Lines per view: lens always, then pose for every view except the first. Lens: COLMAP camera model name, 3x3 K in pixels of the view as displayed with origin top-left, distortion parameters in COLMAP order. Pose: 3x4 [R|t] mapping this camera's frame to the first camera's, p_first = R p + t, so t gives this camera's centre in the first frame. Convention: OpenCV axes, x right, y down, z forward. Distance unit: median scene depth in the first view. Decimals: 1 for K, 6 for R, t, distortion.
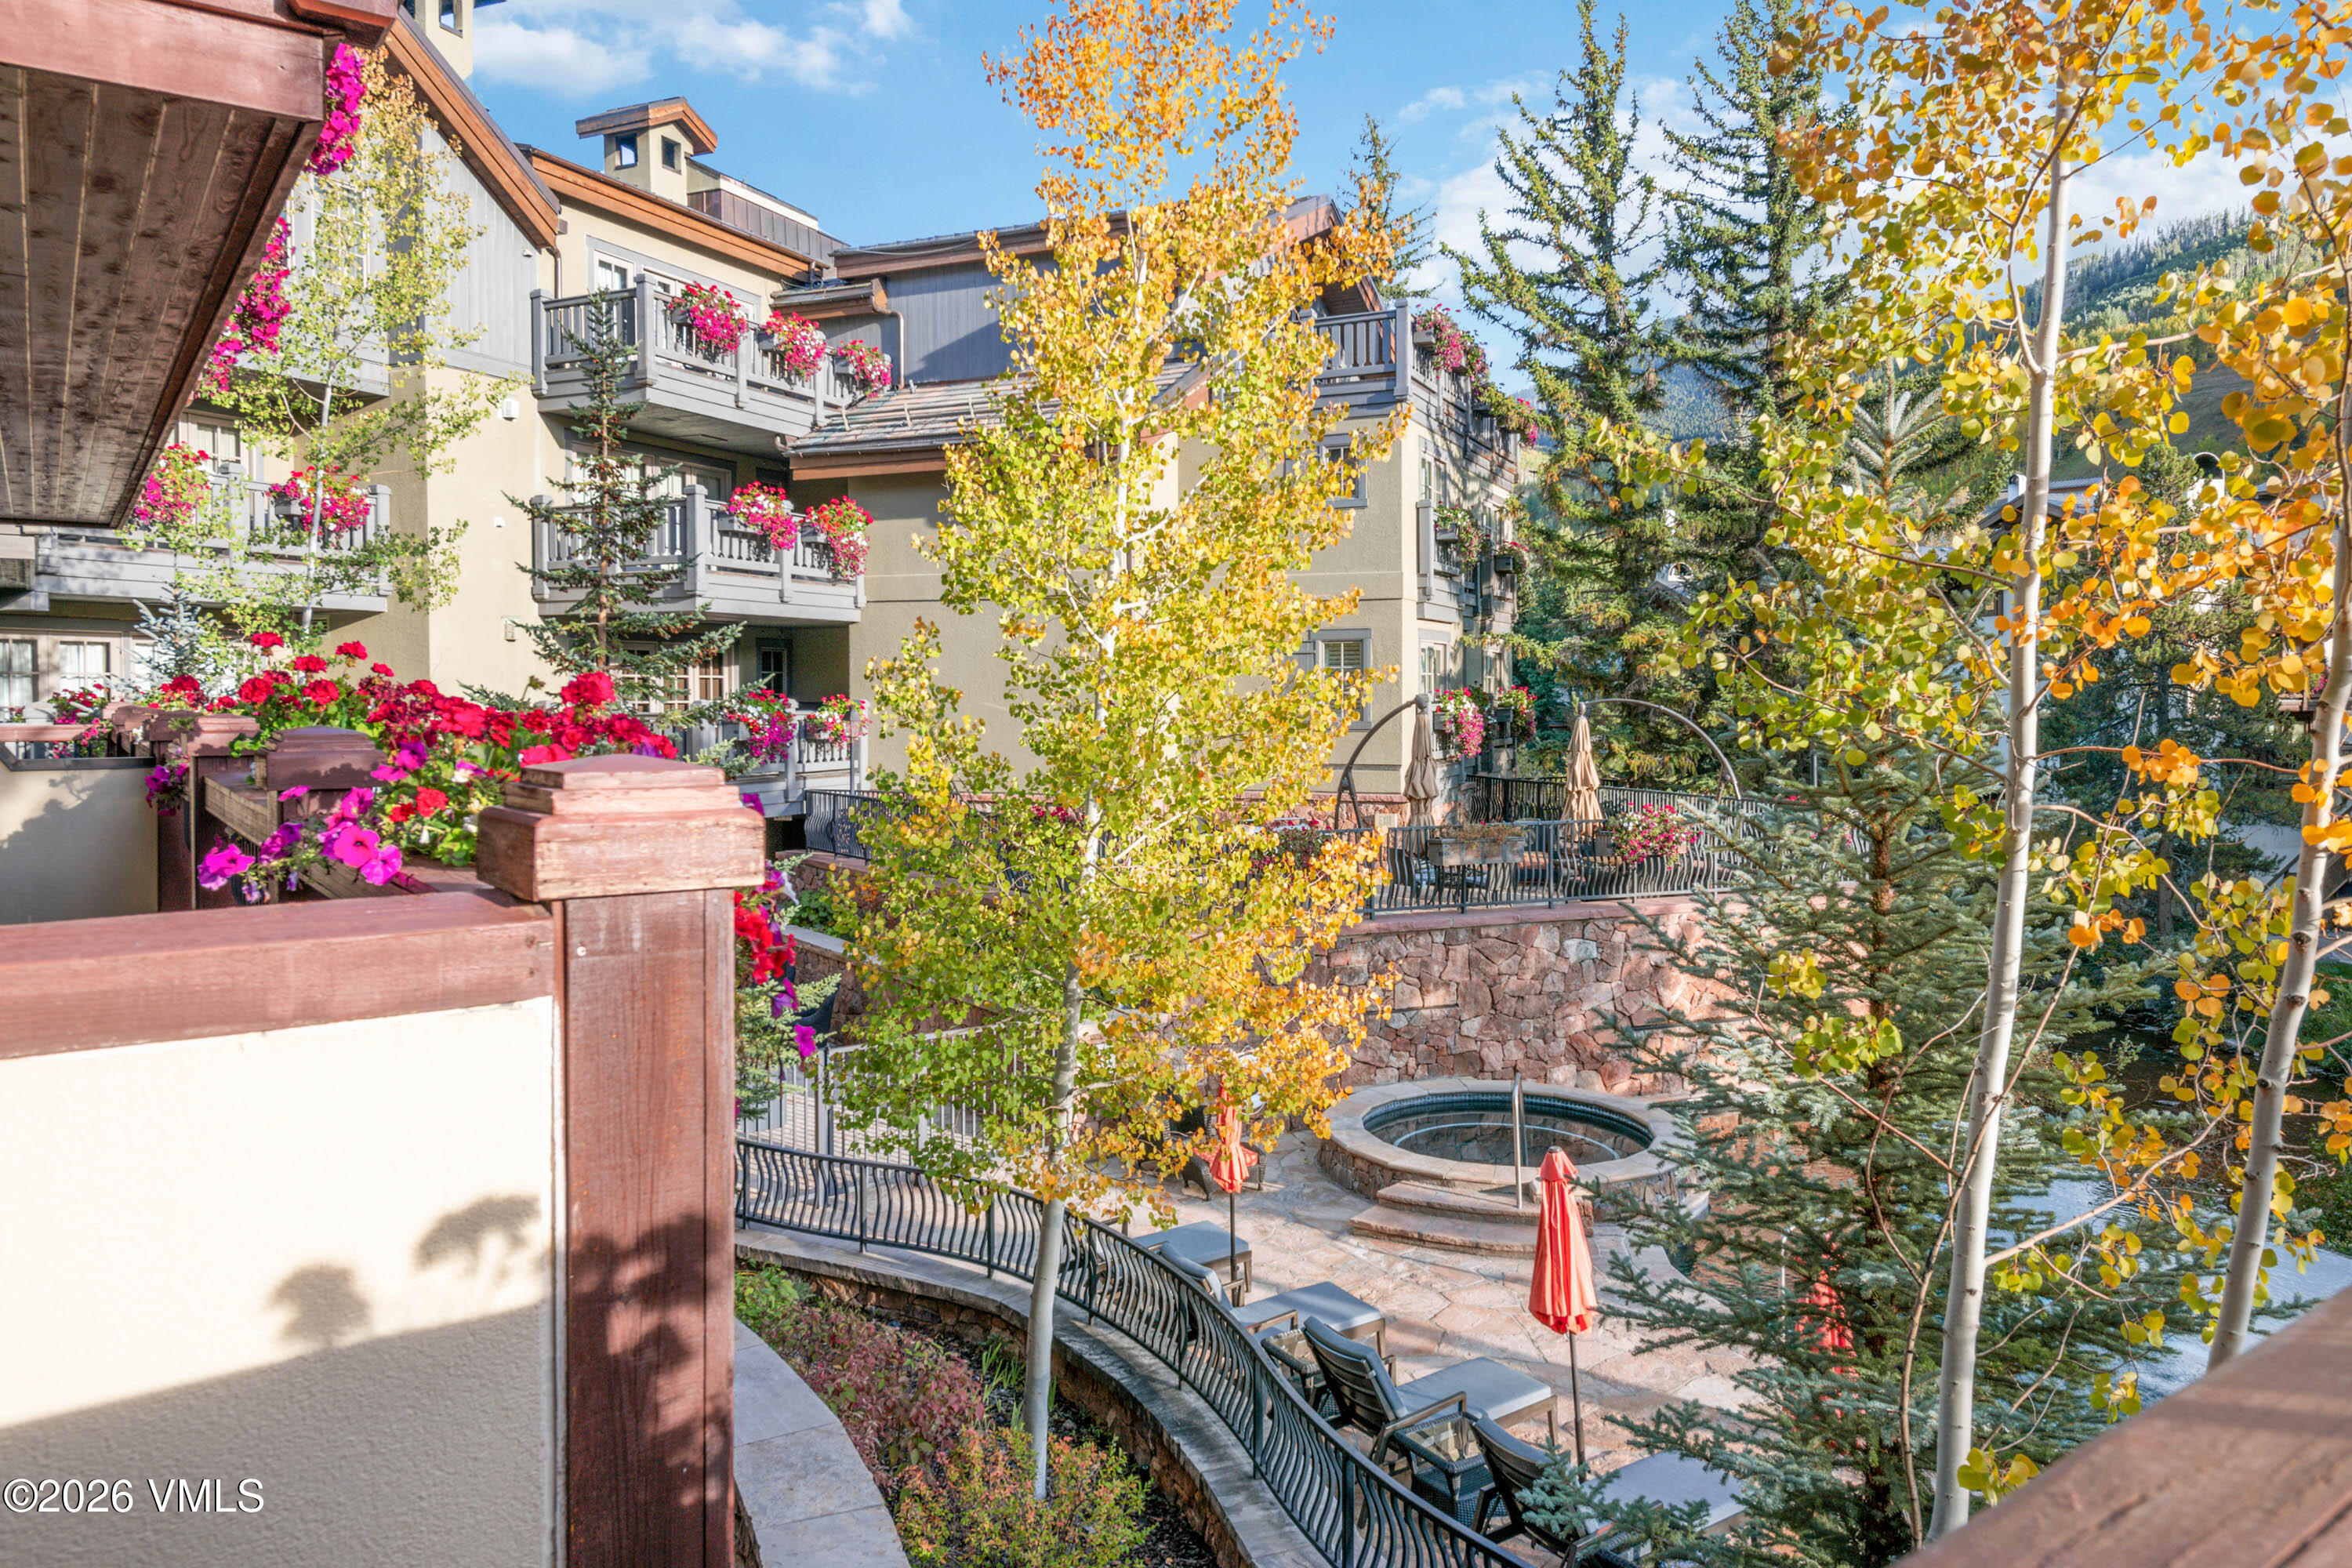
lens RADIAL K [[1585.7, 0, 1171.5], [0, 1585.7, 747.6], [0, 0, 1]] dist [0.010543, -0.002743]
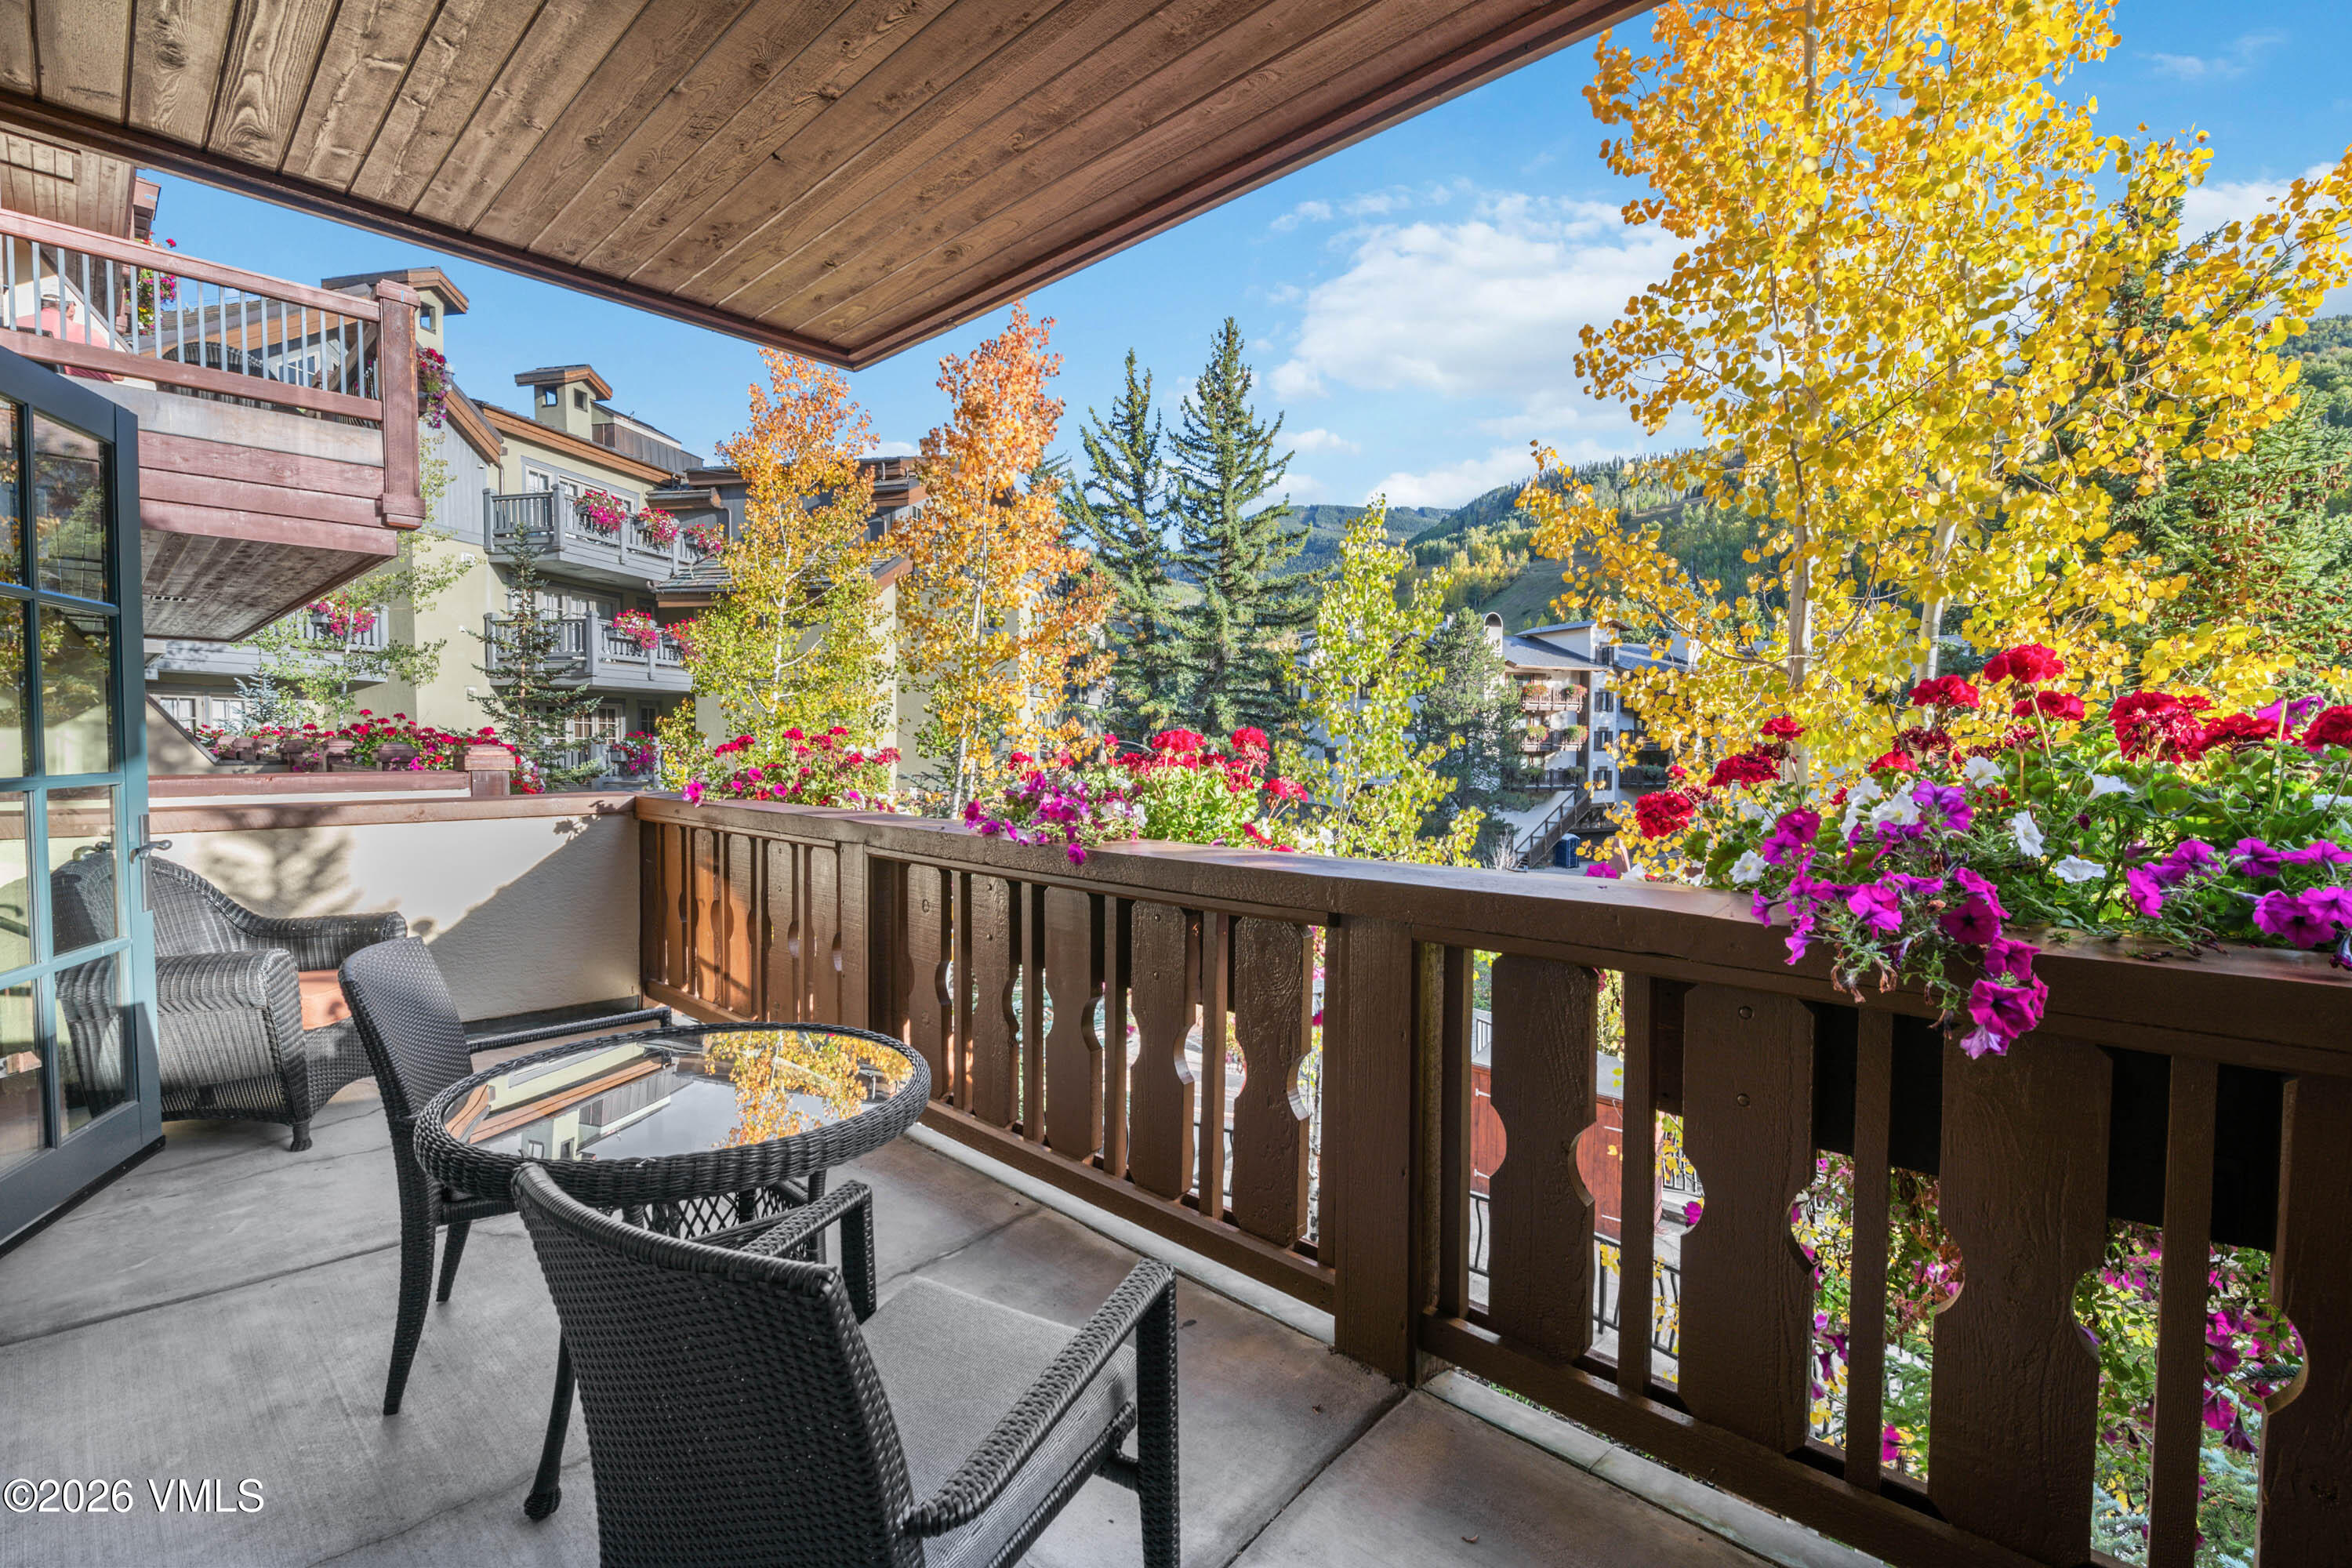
lens RADIAL K [[1012.9, 0, 1176.0], [0, 1012.9, 784.0], [0, 0, 1]] dist [-0.000042, 0.000142]
pose [[0.977231, -0.001138, 0.212177, 0.073090], [-0.001109, 0.999945, 0.010472, 0.007429], [-0.212177, -0.010469, 0.977175, -0.175615]]
